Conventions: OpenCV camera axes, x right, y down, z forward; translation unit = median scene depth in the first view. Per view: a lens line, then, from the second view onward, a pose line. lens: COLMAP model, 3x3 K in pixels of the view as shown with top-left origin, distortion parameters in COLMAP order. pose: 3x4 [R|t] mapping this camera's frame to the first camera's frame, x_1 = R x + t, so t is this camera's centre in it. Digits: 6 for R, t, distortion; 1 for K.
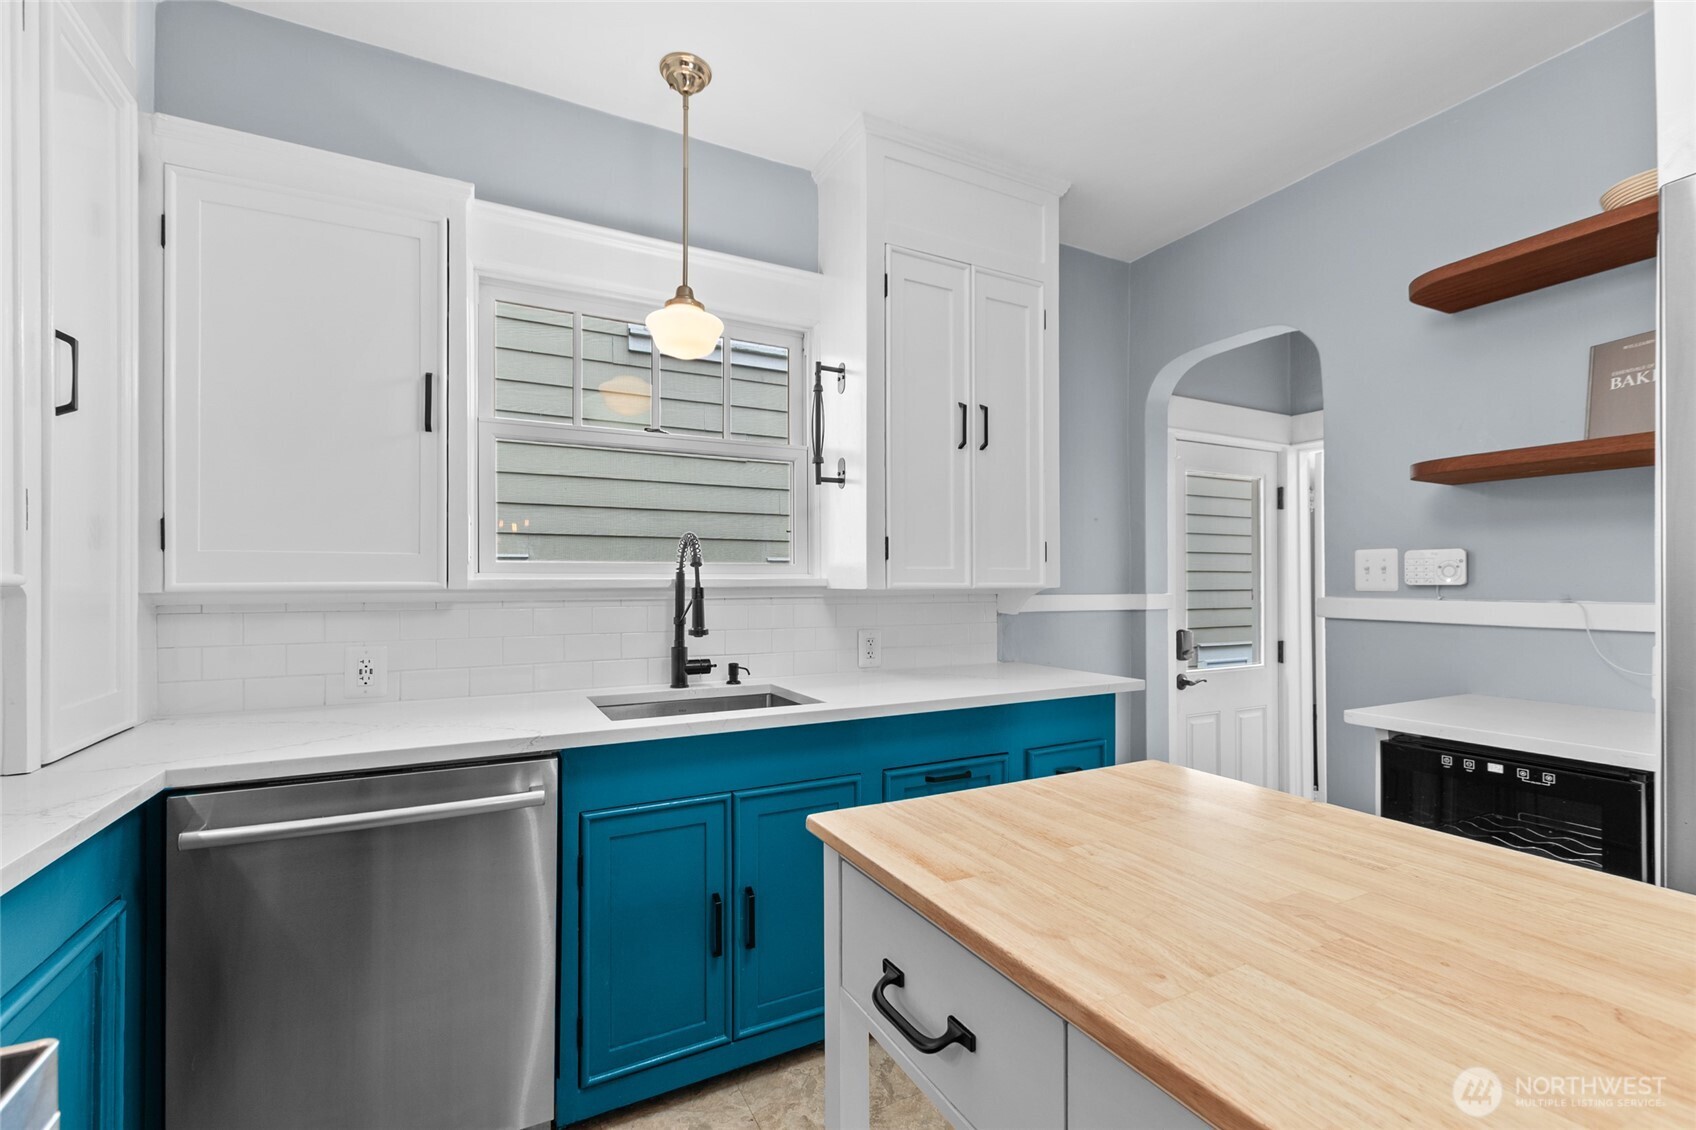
lens RADIAL K [[734.6, 0, 843.9], [0, 734.6, 579.5], [0, 0, 1]] dist [0.007874, -0.001205]
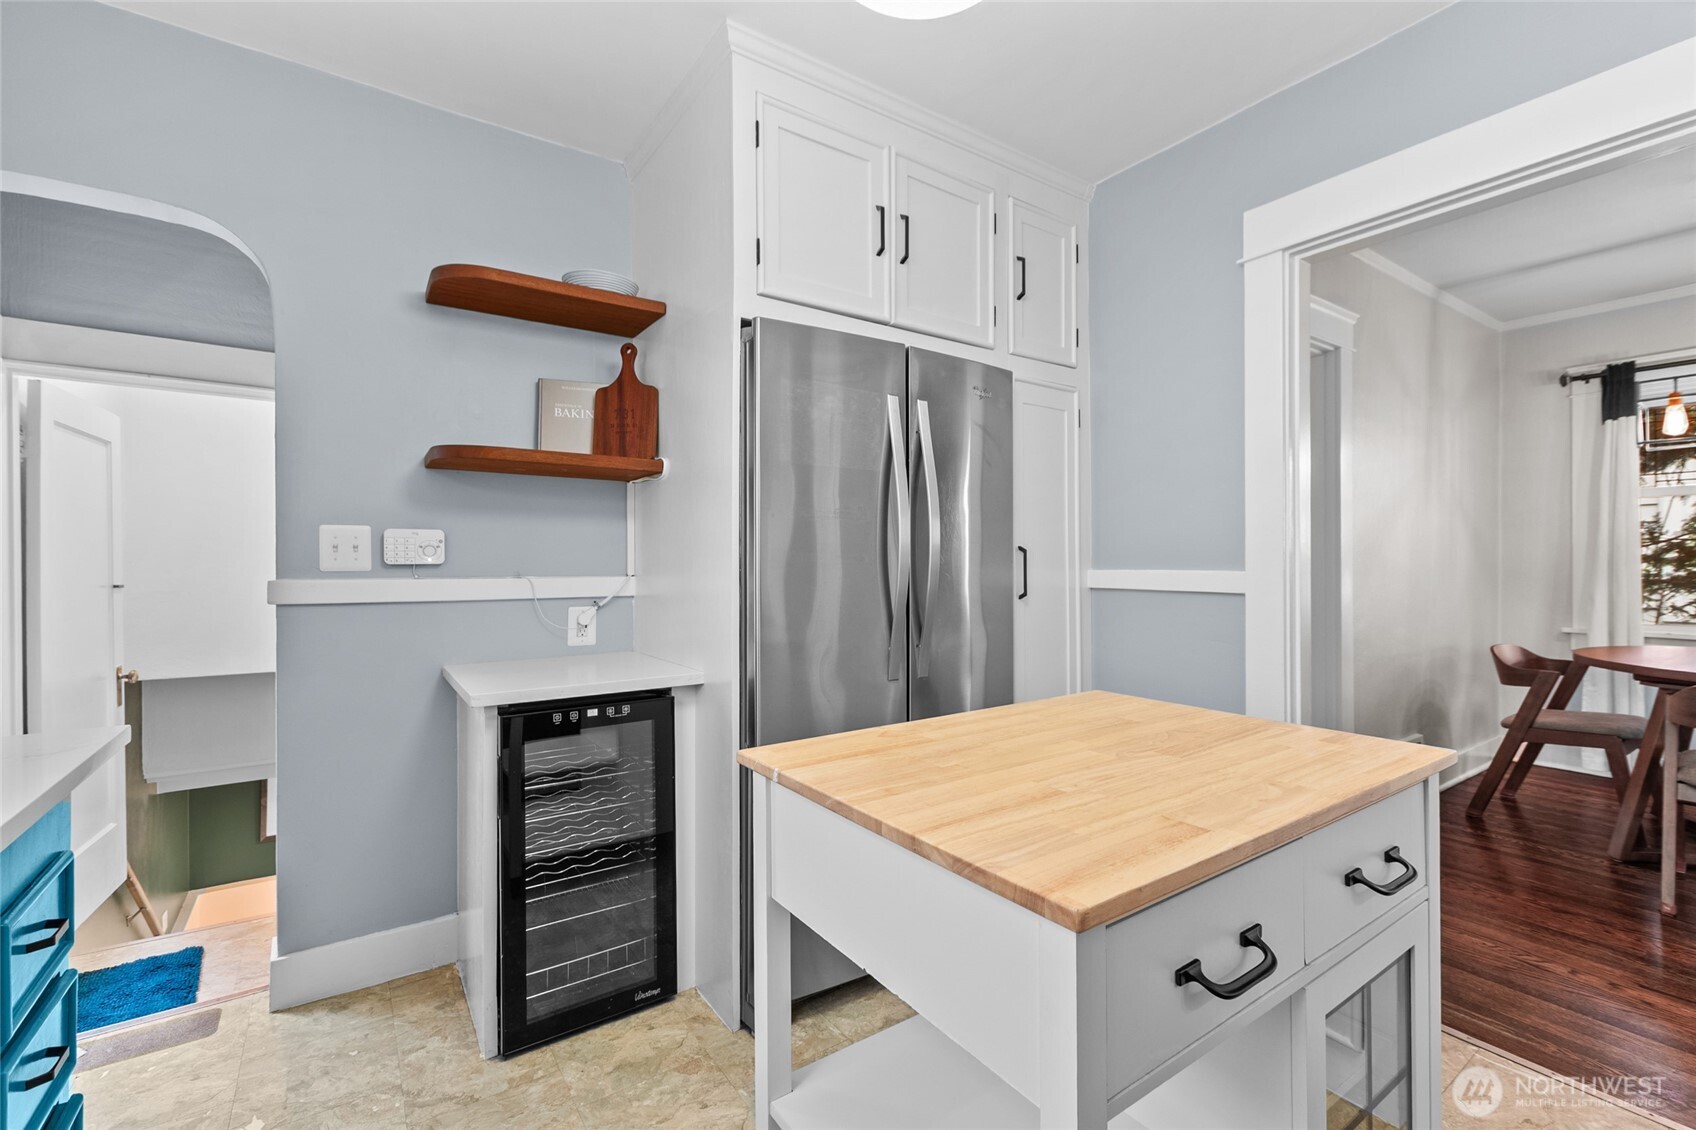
lens RADIAL K [[734.6, 0, 847.9], [0, 734.6, 564.9], [0, 0, 1]] dist [0.007874, -0.001205]
pose [[-0.136591, 0.001546, 0.990626, -0.297821], [-0.003710, 0.999991, -0.002072, 0.008834], [-0.990621, -0.003958, -0.136584, 0.581280]]
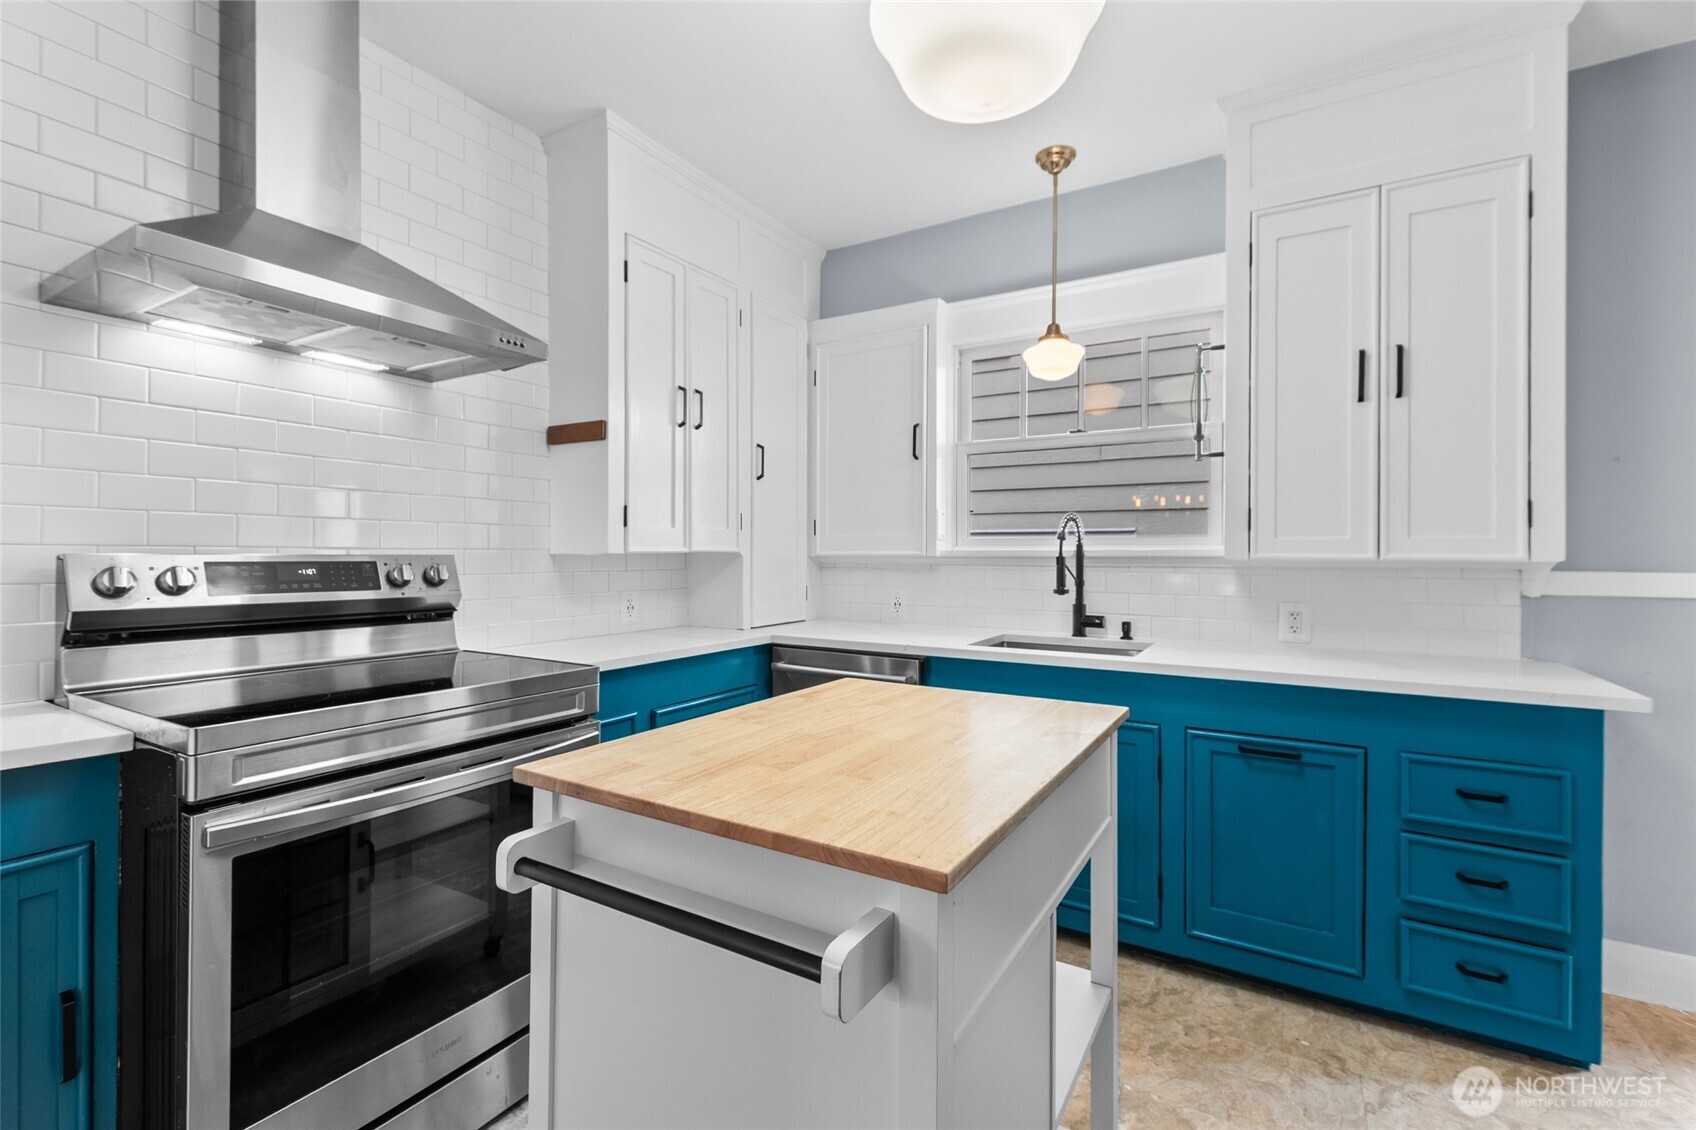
lens RADIAL K [[734.6, 0, 845.8], [0, 734.6, 551.8], [0, 0, 1]] dist [0.007874, -0.001205]
pose [[0.524913, 0.004143, -0.851146, 0.682889], [0.000990, 0.999985, 0.005478, -0.004667], [0.851156, -0.003718, 0.524900, 0.009345]]
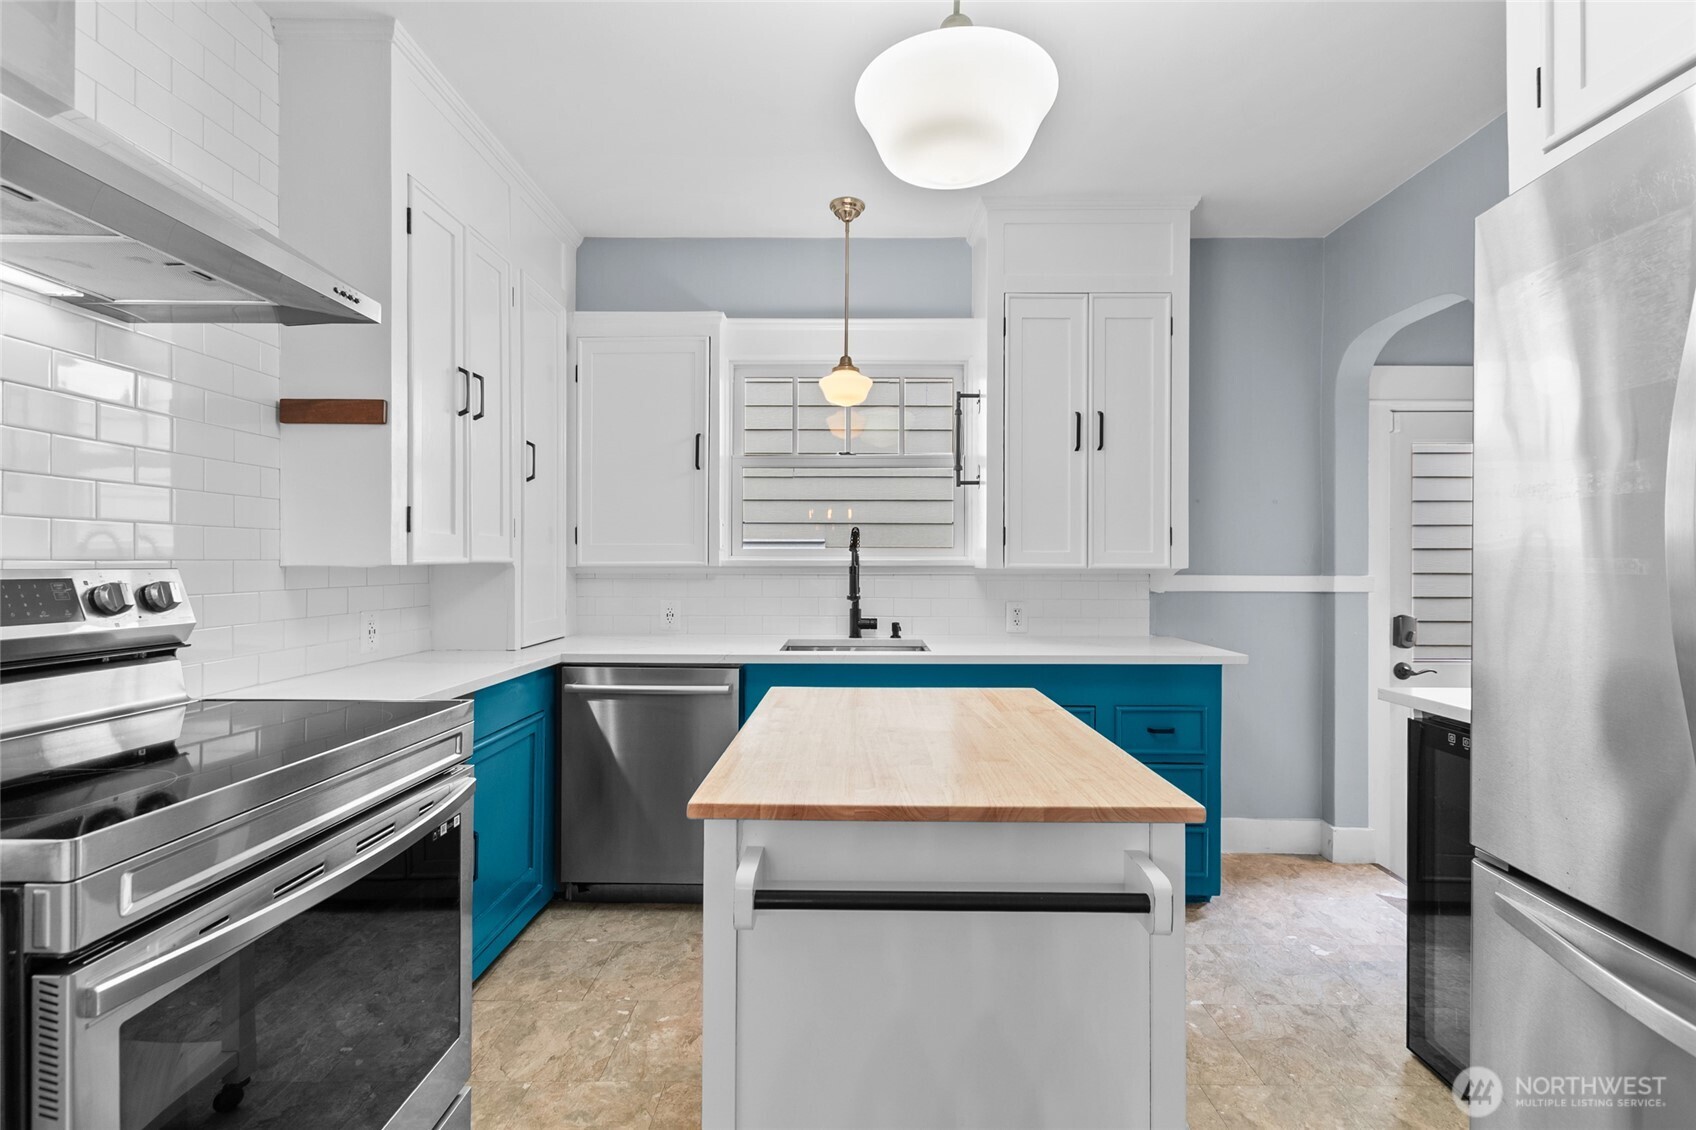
lens RADIAL K [[734.6, 0, 843.1], [0, 734.6, 558.5], [0, 0, 1]] dist [0.007874, -0.001205]
pose [[0.880340, 0.003464, -0.474330, 0.452878], [-0.001982, 0.999991, 0.003625, -0.008962], [0.474339, -0.002251, 0.880339, -0.259962]]
